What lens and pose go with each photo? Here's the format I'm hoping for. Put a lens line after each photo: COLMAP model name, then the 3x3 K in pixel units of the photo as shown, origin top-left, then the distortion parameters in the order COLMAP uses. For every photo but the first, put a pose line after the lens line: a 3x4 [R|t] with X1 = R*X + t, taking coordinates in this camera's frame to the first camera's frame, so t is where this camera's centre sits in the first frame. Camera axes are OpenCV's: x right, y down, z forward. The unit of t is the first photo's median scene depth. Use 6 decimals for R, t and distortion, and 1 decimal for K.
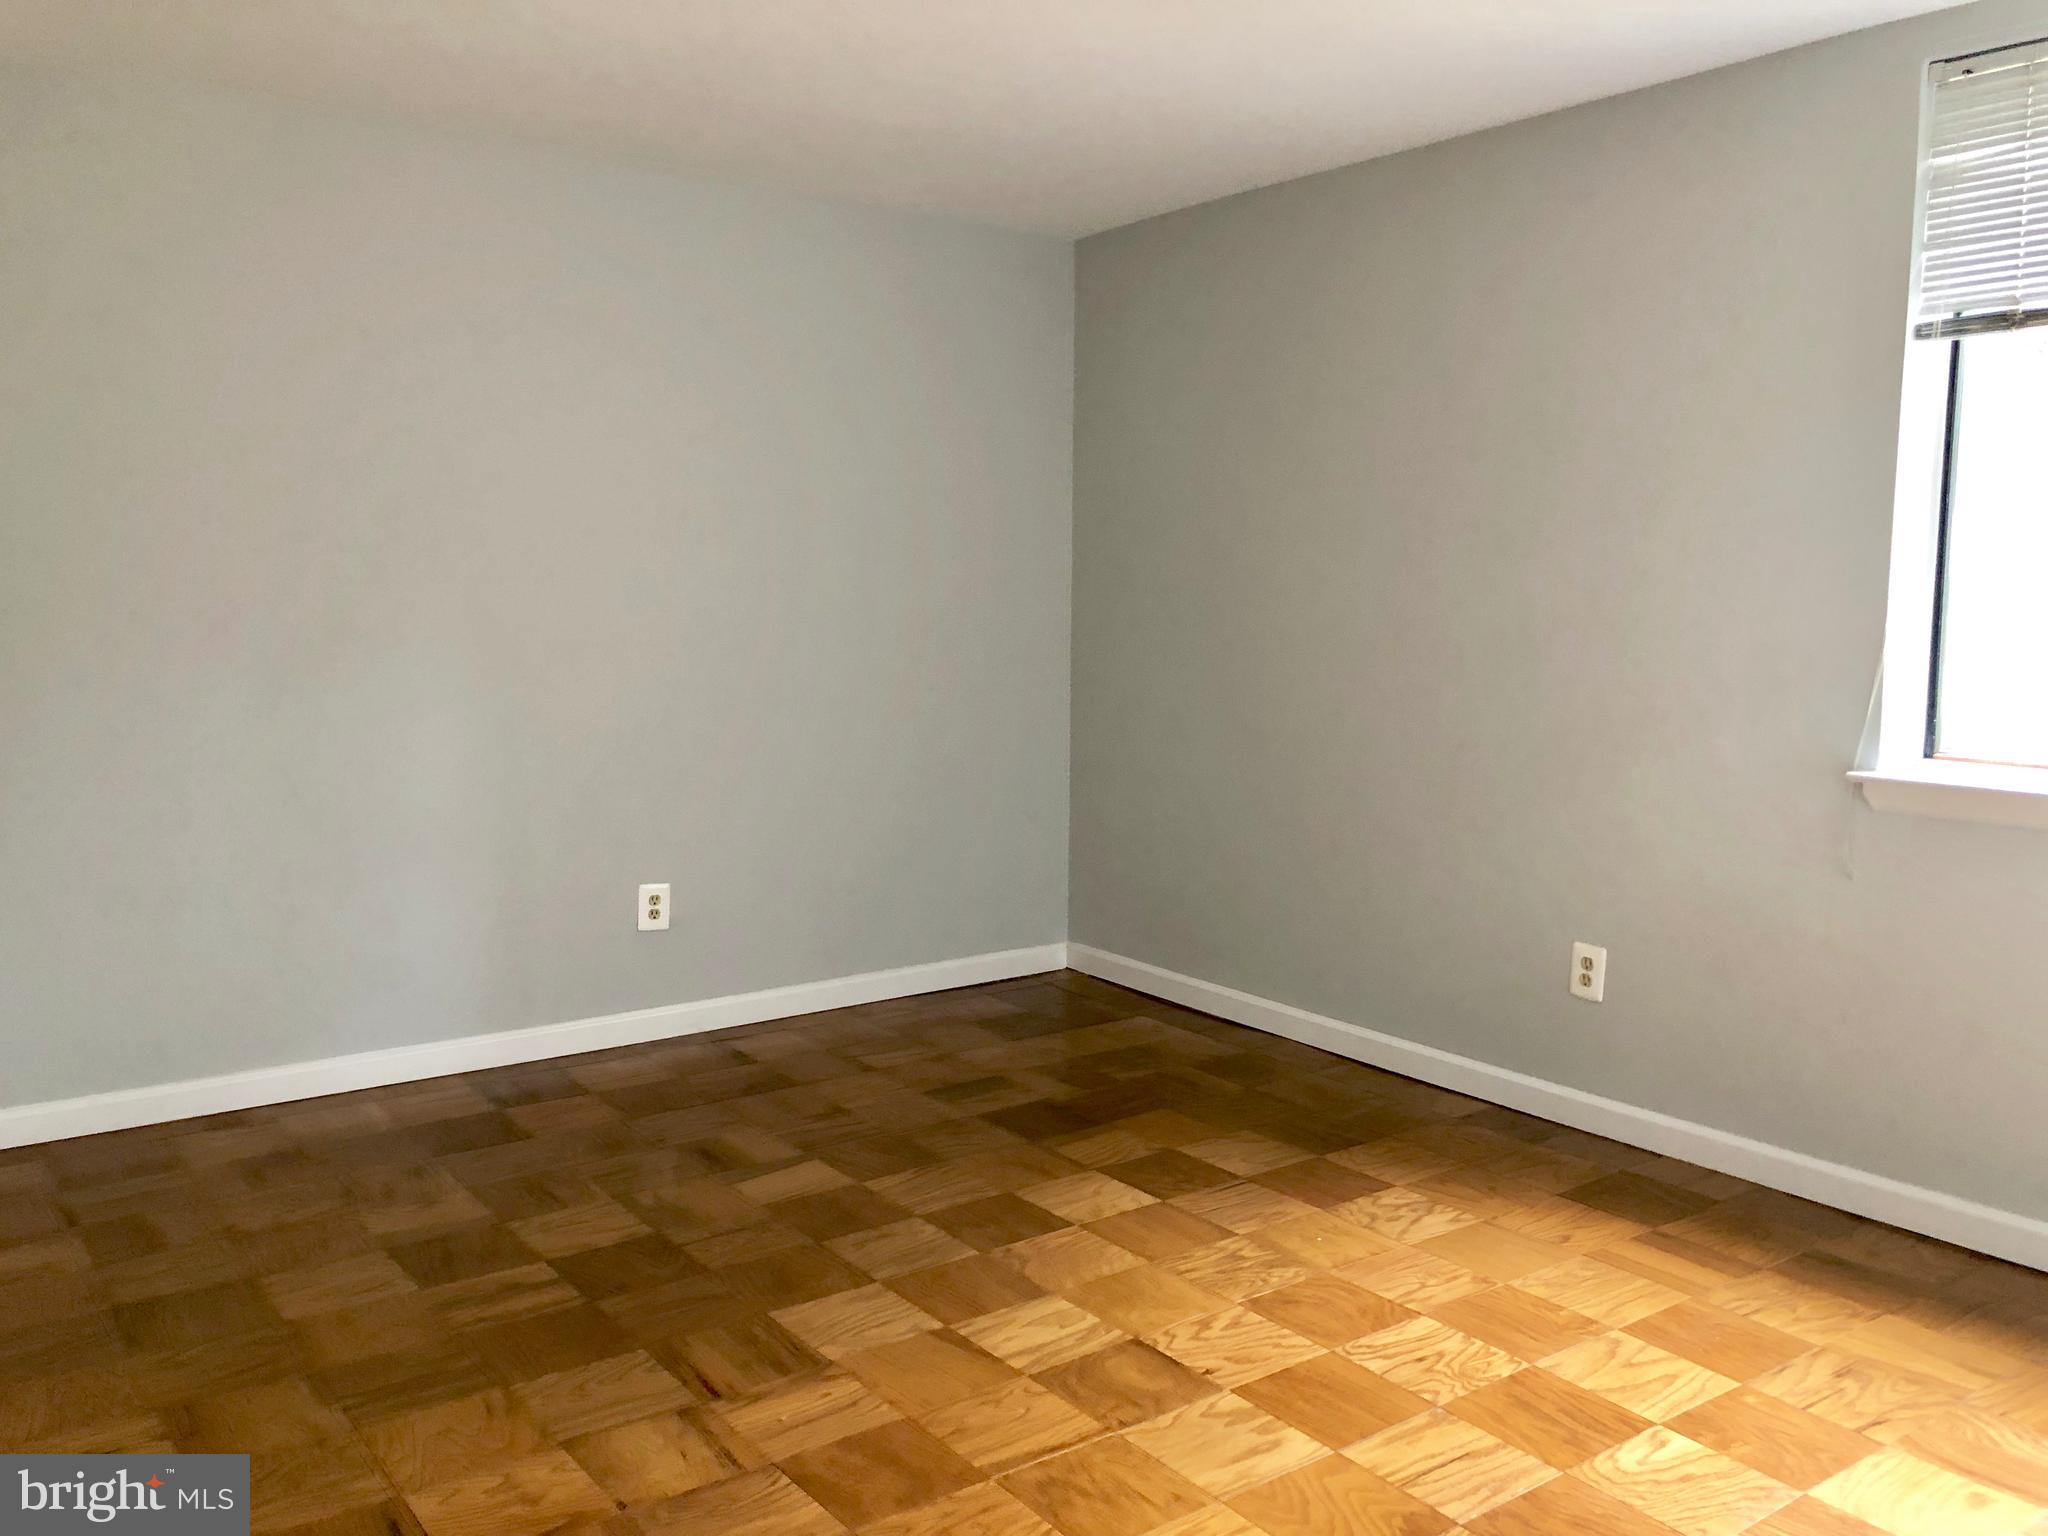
lens RADIAL K [[1675.7, 0, 1019.5], [0, 1675.7, 768.8], [0, 0, 1]] dist [0.031572, -0.042778]
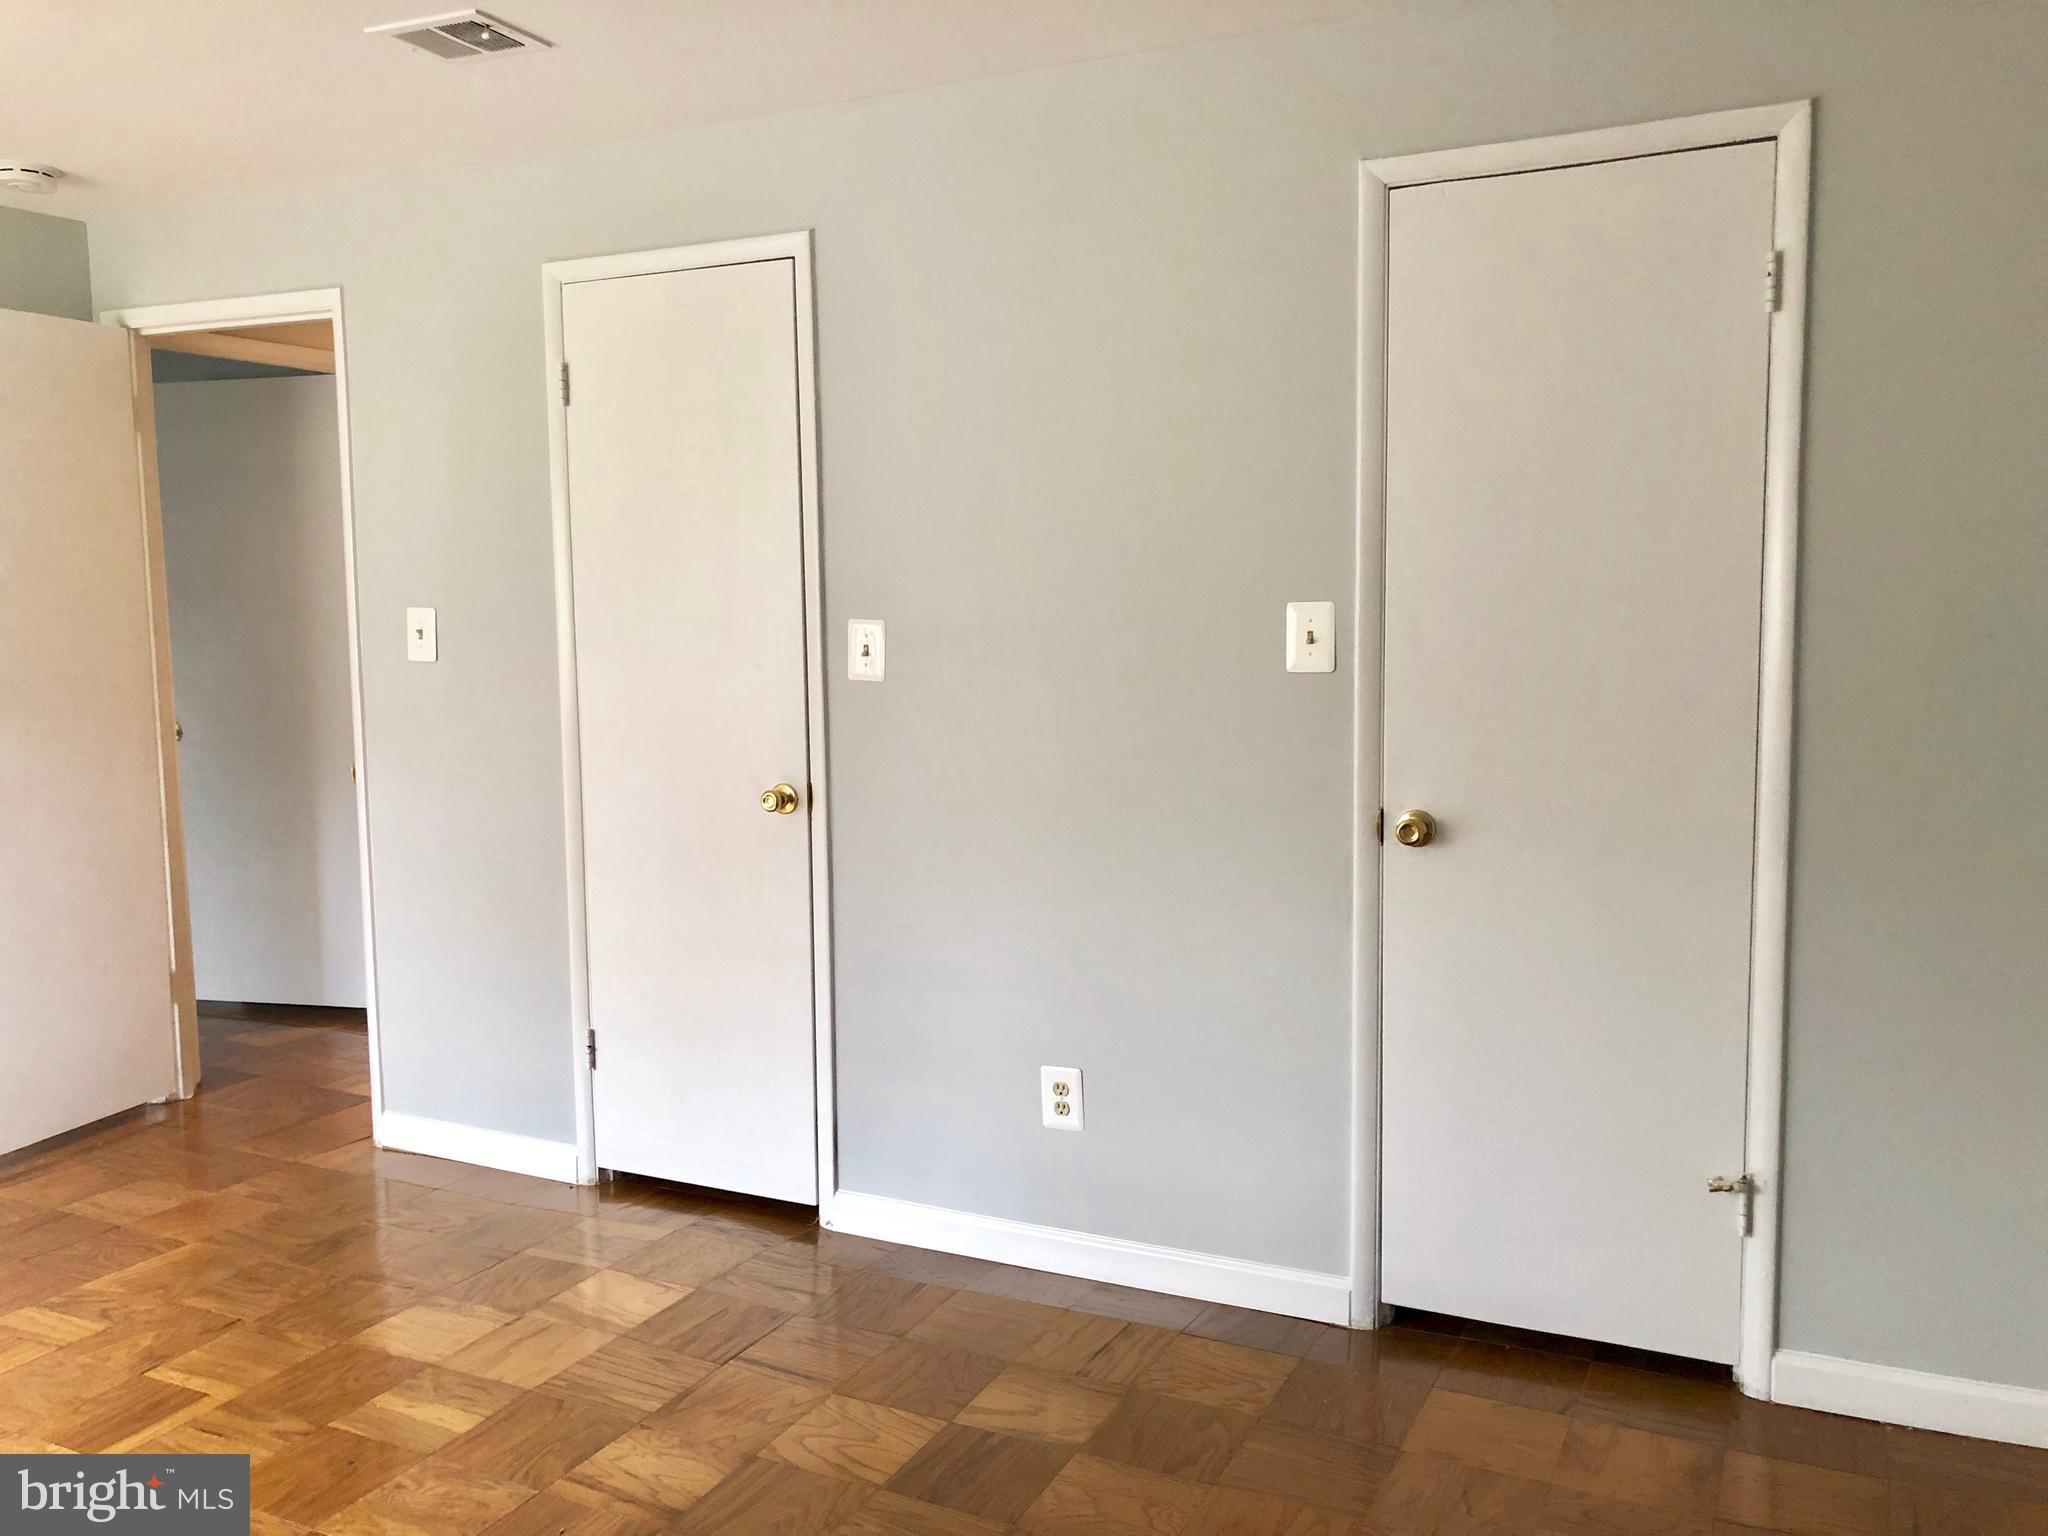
lens RADIAL K [[1675.7, 0, 1021.1], [0, 1675.7, 771.6], [0, 0, 1]] dist [0.031572, -0.042778]
pose [[-0.884754, 0.059243, -0.462277, 0.030927], [-0.042173, 0.977642, 0.206003, -0.164367], [0.464146, 0.201757, -0.862475, 1.262730]]
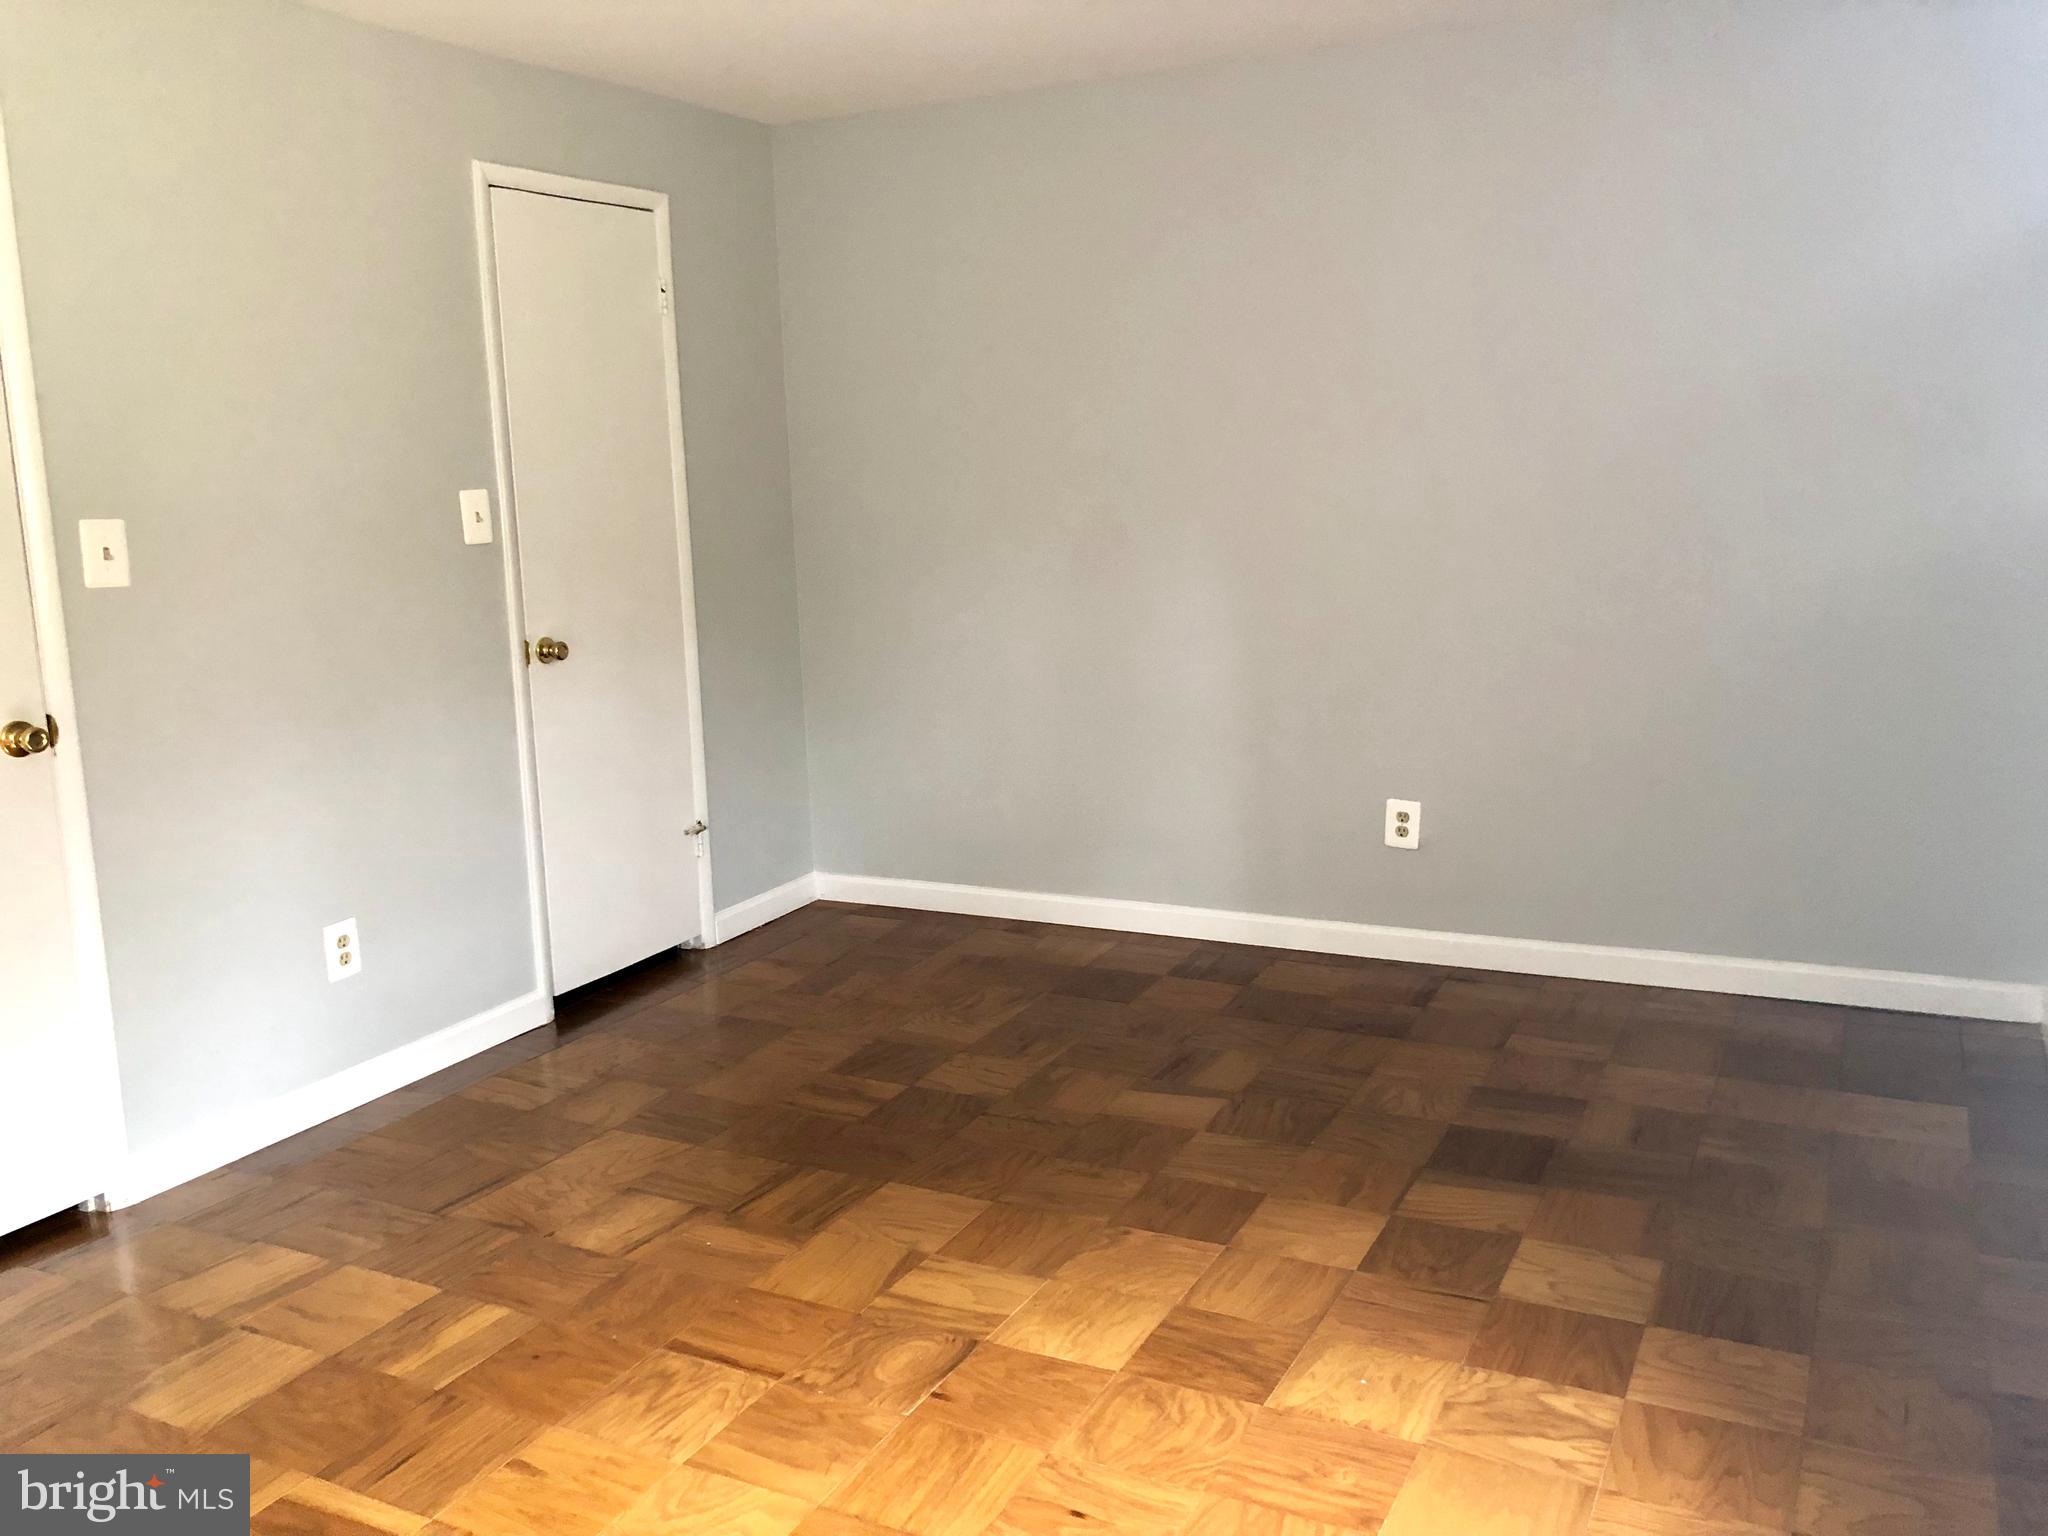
lens RADIAL K [[1675.7, 0, 1034.0], [0, 1675.7, 766.7], [0, 0, 1]] dist [0.031572, -0.042778]
pose [[0.460876, 0.141709, -0.876077, 0.635927], [-0.066826, 0.989908, 0.124967, -0.068408], [0.884945, 0.000950, 0.465695, 0.446579]]
